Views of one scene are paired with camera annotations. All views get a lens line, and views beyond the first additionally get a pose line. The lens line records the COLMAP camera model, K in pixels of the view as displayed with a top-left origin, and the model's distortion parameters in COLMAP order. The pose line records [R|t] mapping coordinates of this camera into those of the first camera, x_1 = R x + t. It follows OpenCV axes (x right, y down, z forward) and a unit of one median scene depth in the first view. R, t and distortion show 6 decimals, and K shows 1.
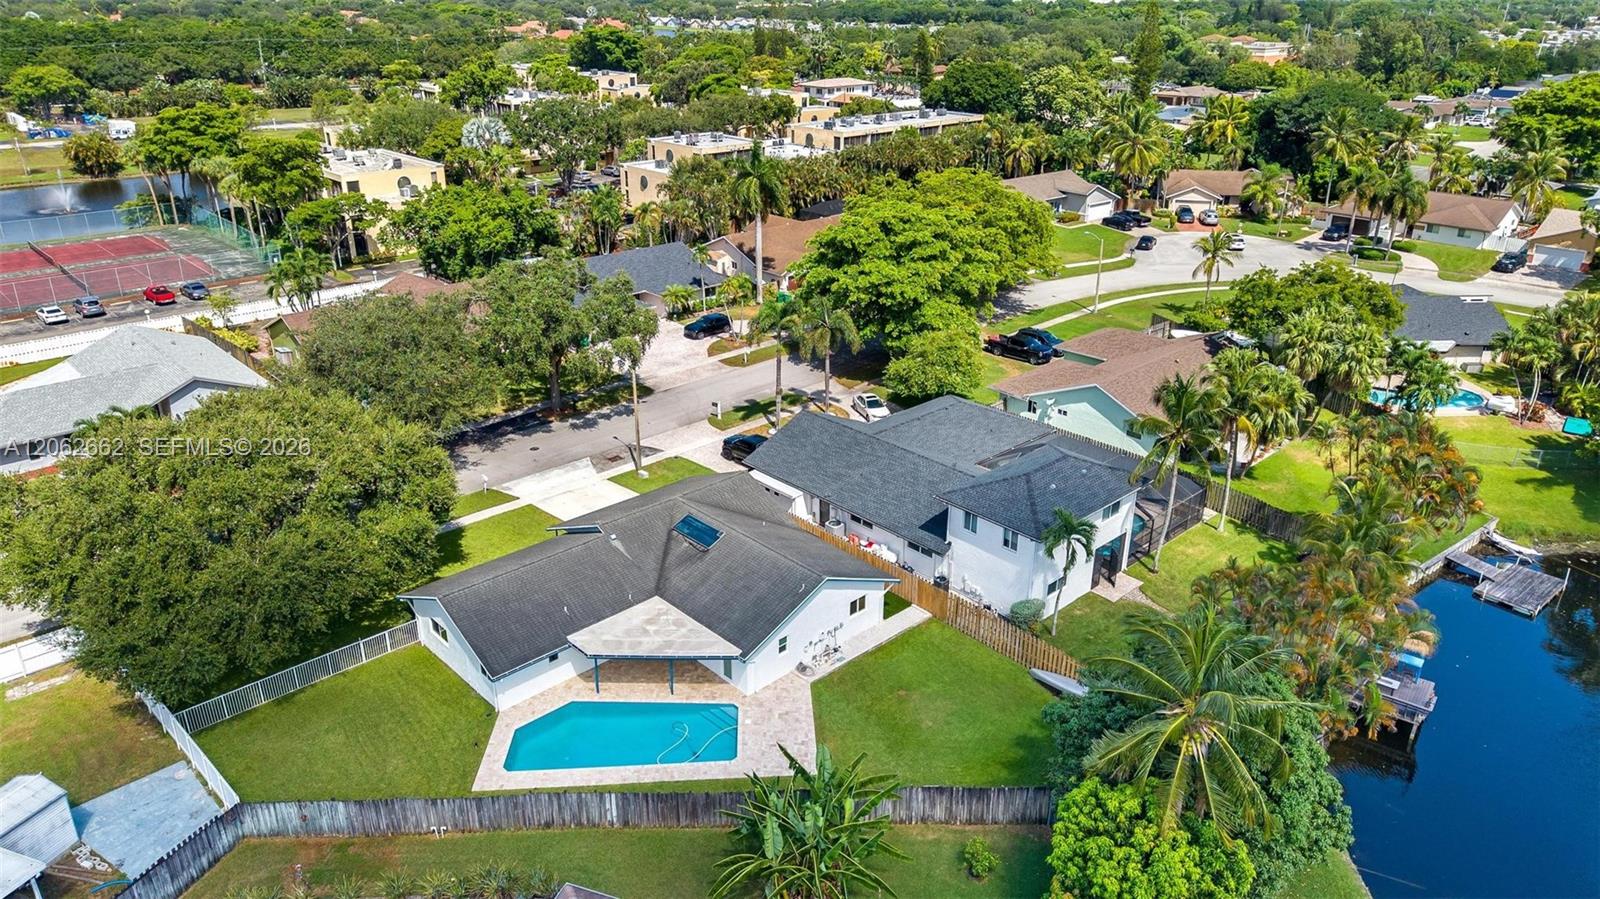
lens RADIAL K [[1027.4, 0, 800.9], [0, 1027.4, 449.9], [0, 0, 1]] dist [0.018649, -0.029805]
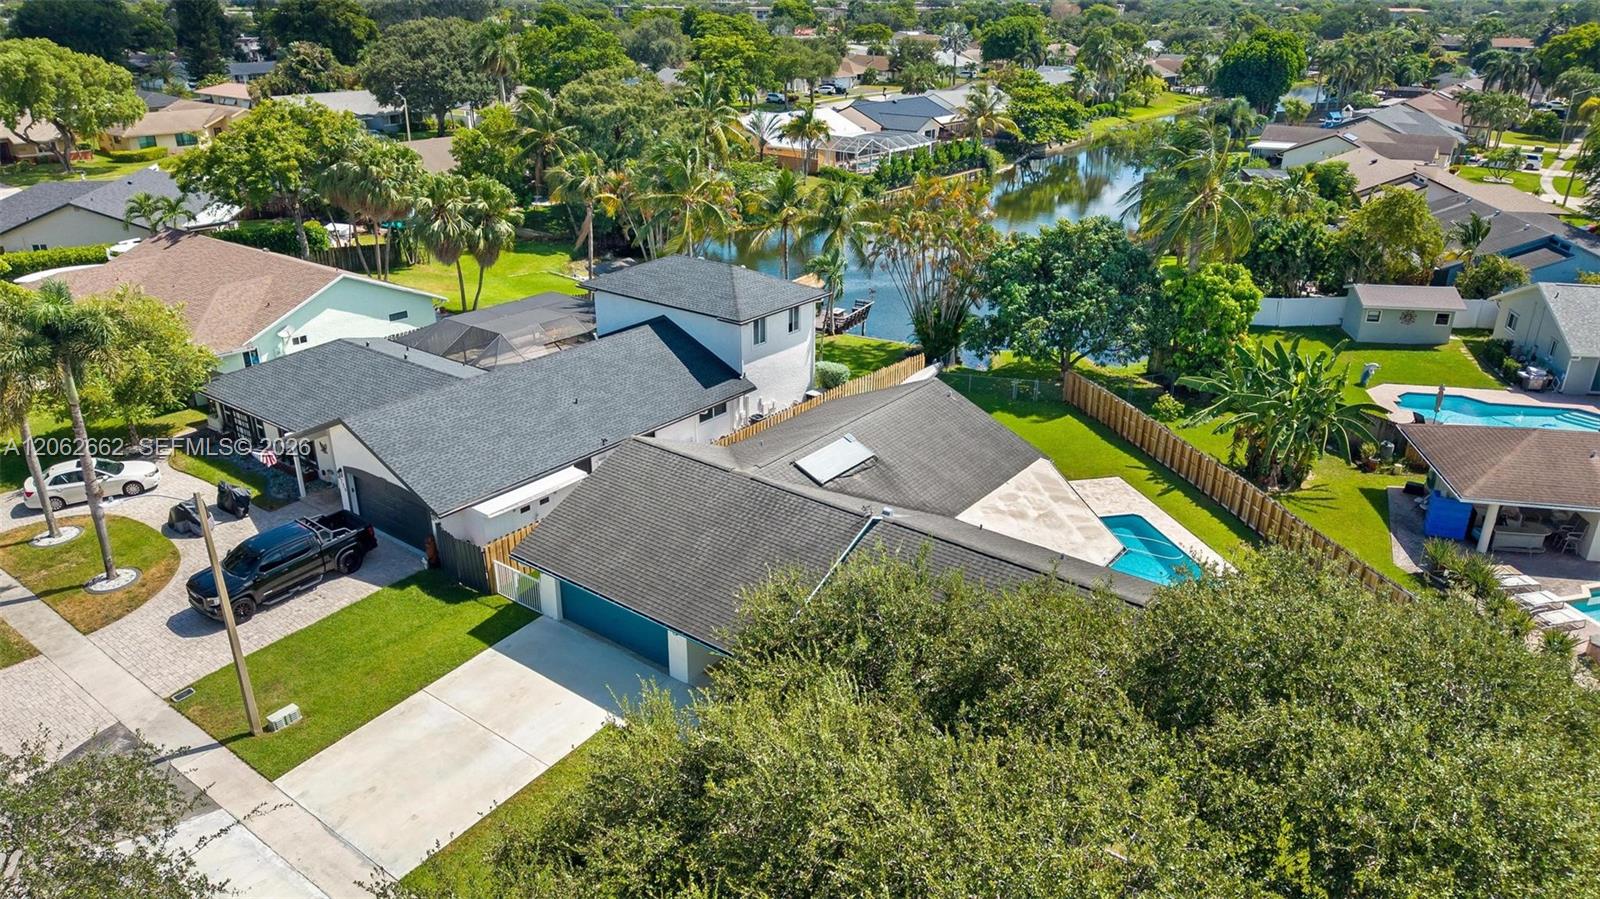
lens RADIAL K [[1027.4, 0, 797.1], [0, 1027.4, 451.4], [0, 0, 1]] dist [0.018649, -0.029805]
pose [[-0.170230, -0.389773, 0.905041, -0.582144], [0.386515, 0.818433, 0.425174, -0.179856], [-0.906437, 0.422189, 0.011331, 0.842086]]
